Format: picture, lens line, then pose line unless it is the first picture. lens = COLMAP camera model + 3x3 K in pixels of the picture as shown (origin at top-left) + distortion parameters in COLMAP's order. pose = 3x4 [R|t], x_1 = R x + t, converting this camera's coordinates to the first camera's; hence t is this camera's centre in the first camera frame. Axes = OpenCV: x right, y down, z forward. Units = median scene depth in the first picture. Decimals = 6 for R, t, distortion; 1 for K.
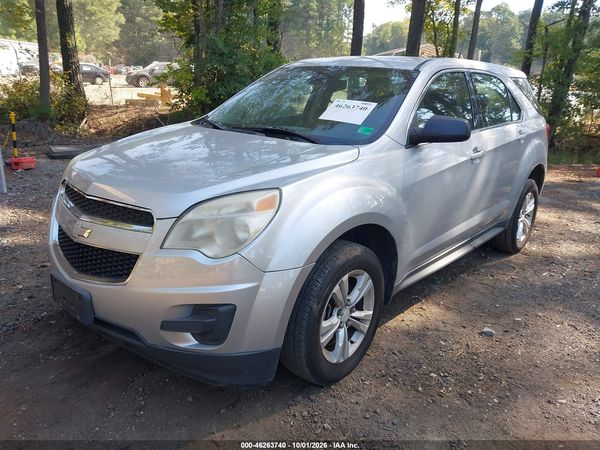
lens RADIAL K [[241.4, 0, 300.0], [0, 241.4, 225.0], [0, 0, 1]] dist [0.000147, -0.000005]
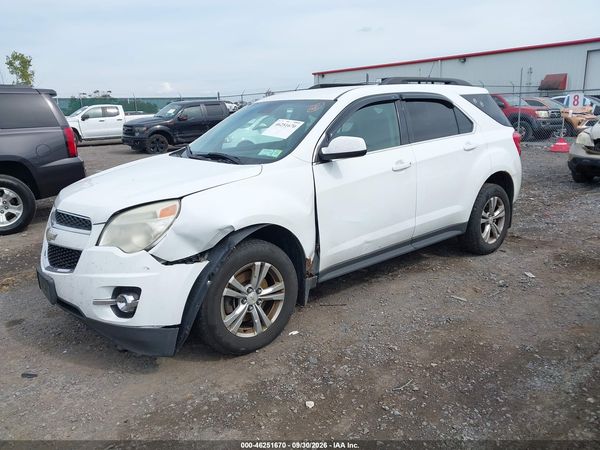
lens RADIAL K [[241.4, 0, 300.0], [0, 241.4, 225.0], [0, 0, 1]] dist [0.000147, -0.000005]
pose [[0.990667, -0.024472, -0.134086, 0.755236], [0.013197, 0.996349, -0.084345, 0.107680], [0.135661, 0.081789, 0.987374, -0.212466]]
